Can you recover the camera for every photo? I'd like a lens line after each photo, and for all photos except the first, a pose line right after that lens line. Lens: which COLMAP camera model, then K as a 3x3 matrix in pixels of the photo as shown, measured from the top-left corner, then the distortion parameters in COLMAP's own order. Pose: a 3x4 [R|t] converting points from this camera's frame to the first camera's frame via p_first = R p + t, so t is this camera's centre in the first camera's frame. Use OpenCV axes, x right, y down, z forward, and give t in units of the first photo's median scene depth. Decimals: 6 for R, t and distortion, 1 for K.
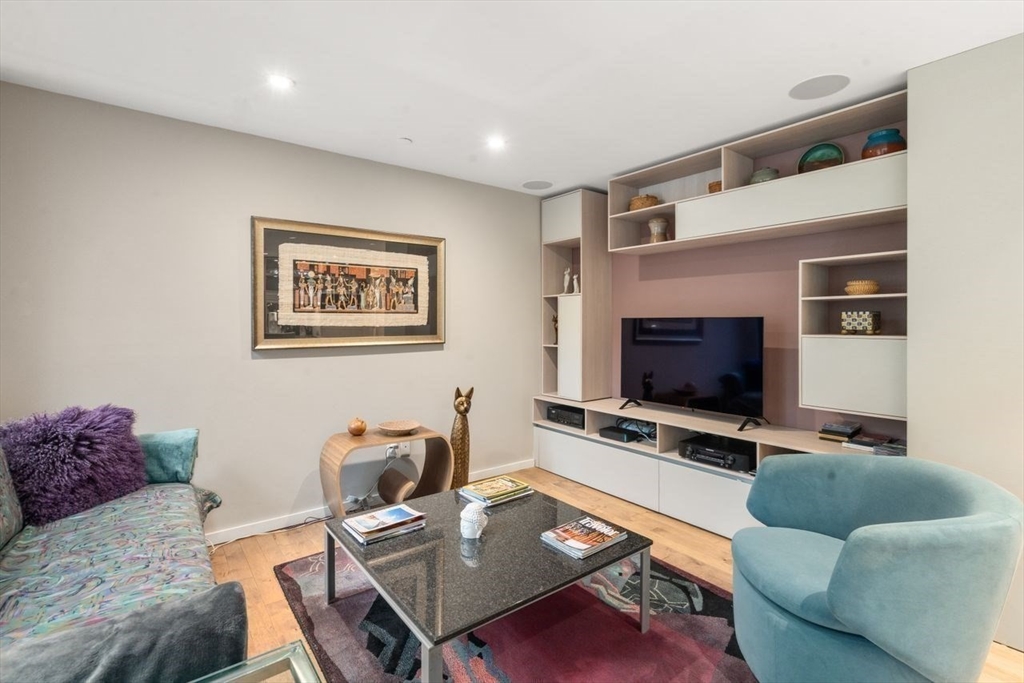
lens RADIAL K [[478.7, 0, 515.3], [0, 478.7, 314.8], [0, 0, 1]] dist [-0.003875, -0.000130]
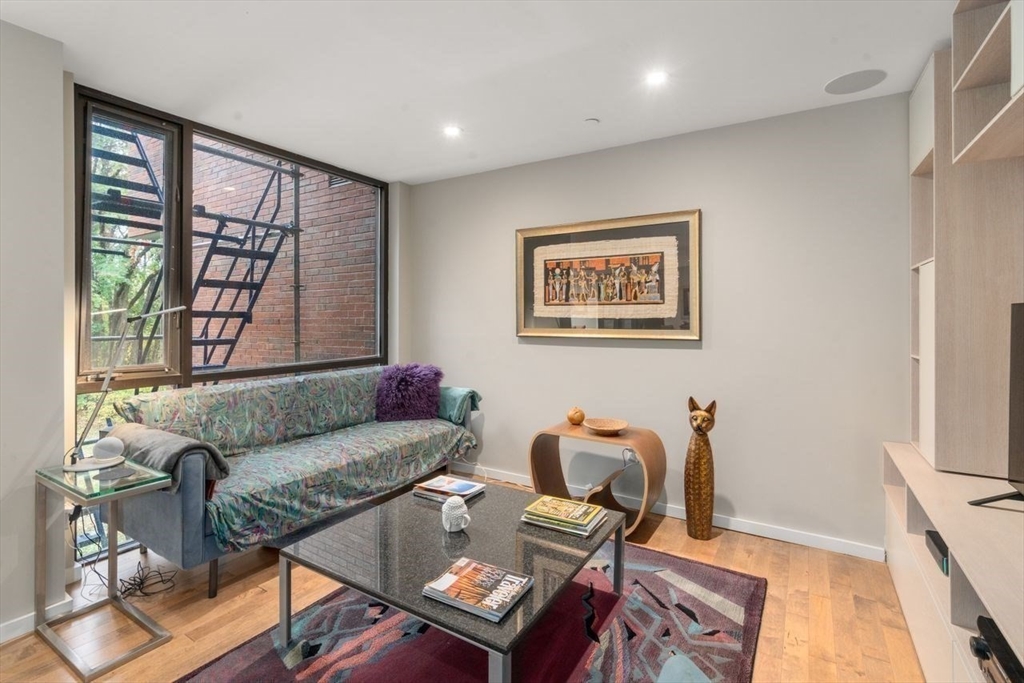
lens RADIAL K [[478.7, 0, 515.3], [0, 478.7, 314.8], [0, 0, 1]] dist [-0.003875, -0.000130]
pose [[0.357697, -0.000907, -0.933837, 0.538705], [0.011549, 0.999927, 0.003453, 0.011243], [0.933766, -0.012020, 0.357681, 0.473043]]
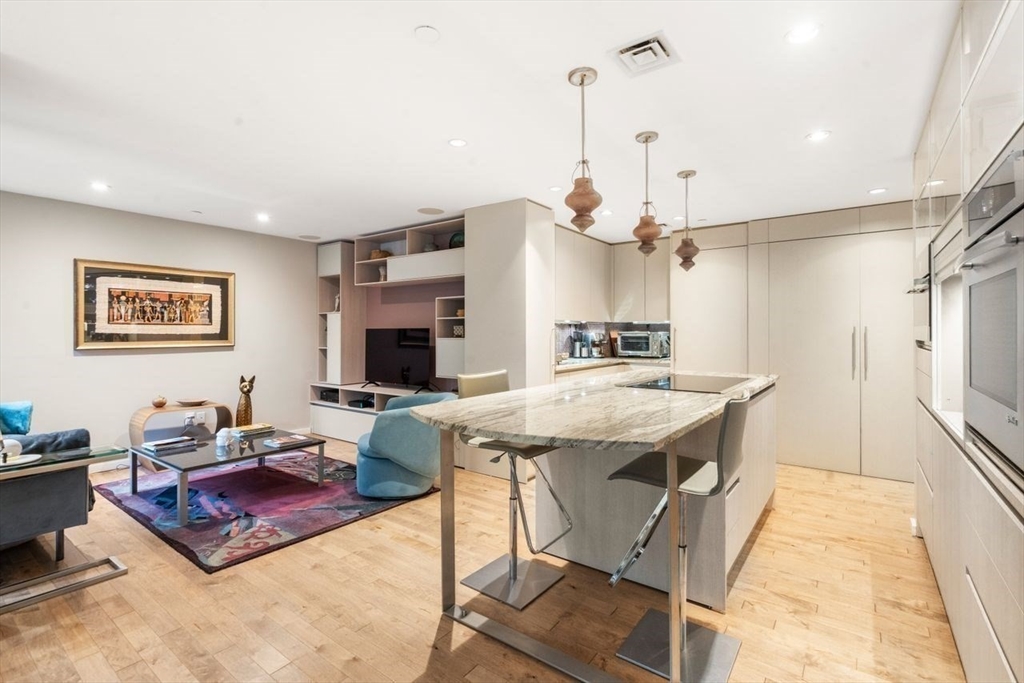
lens RADIAL K [[473.3, 0, 516.3], [0, 473.3, 326.0], [0, 0, 1]] dist [0.000056, -0.000095]
pose [[0.960975, 0.003720, 0.276609, 0.301322], [-0.003591, 0.999993, -0.000976, -0.002436], [-0.276611, -0.000056, 0.960982, -0.662459]]
